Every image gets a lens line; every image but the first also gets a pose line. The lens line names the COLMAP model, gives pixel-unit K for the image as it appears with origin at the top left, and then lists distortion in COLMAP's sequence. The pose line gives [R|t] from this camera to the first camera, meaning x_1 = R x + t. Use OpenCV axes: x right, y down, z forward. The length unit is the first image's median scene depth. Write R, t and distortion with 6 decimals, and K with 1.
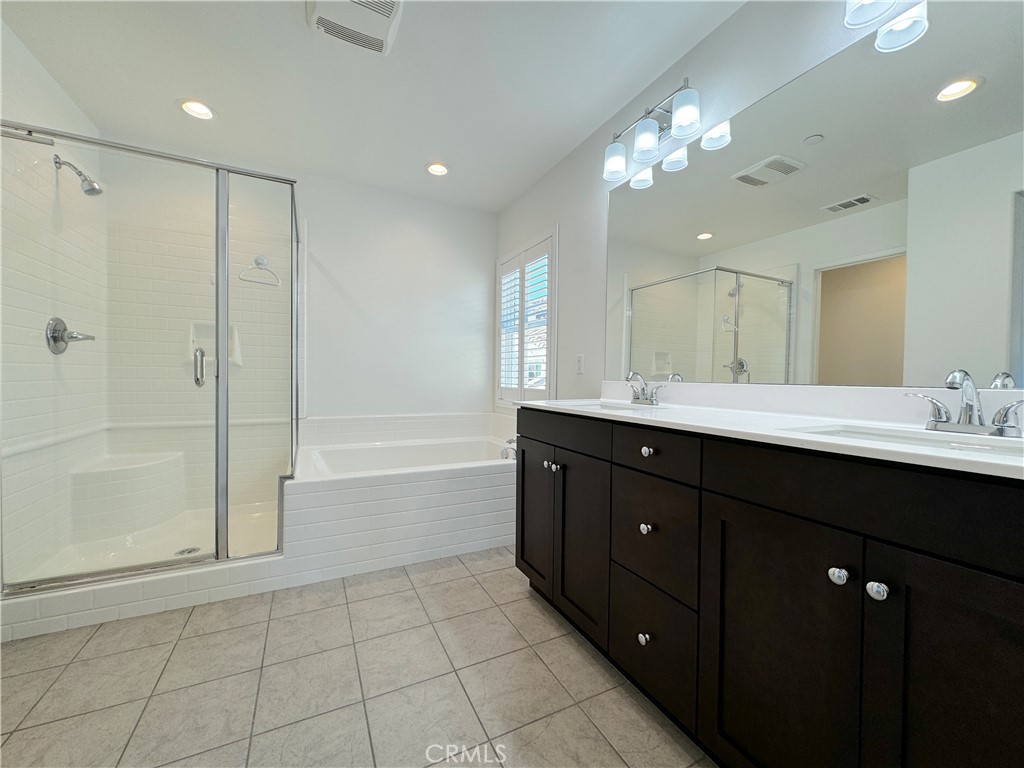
lens RADIAL K [[405.1, 0, 513.0], [0, 405.1, 381.6], [0, 0, 1]] dist [0.002108, -0.000273]
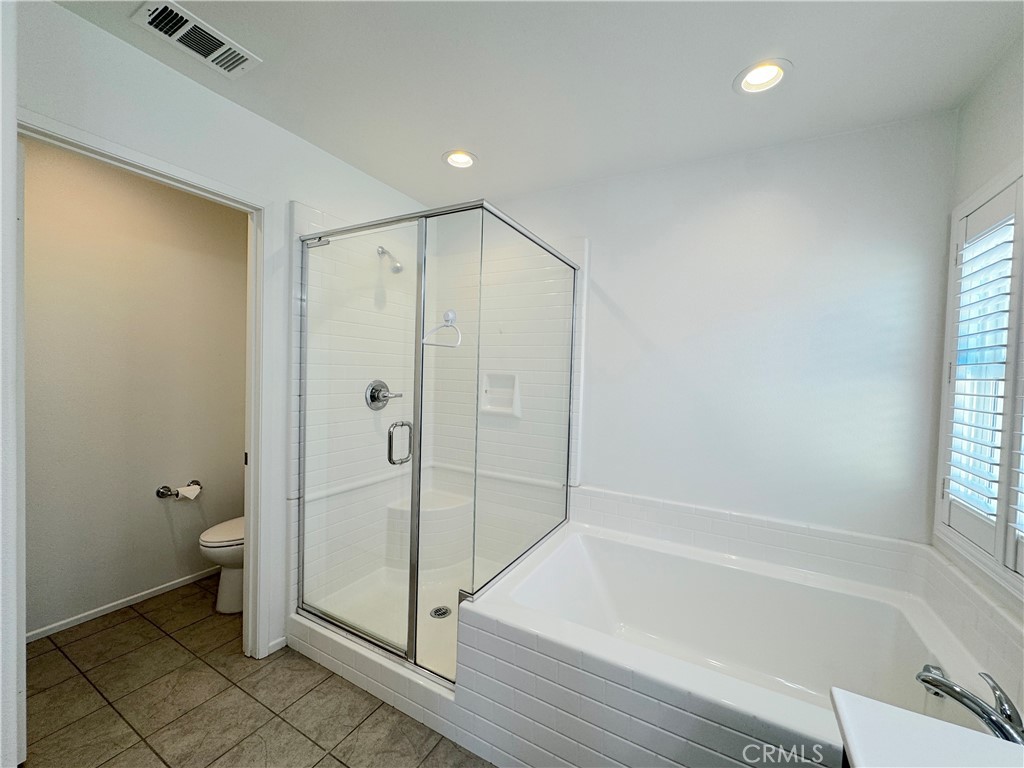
lens RADIAL K [[405.1, 0, 511.6], [0, 405.1, 384.0], [0, 0, 1]] dist [0.002108, -0.000273]
pose [[0.563208, 0.029260, -0.825797, 0.092615], [-0.036911, 0.999266, 0.010232, -0.148079], [0.825490, 0.024718, 0.563875, 0.548560]]
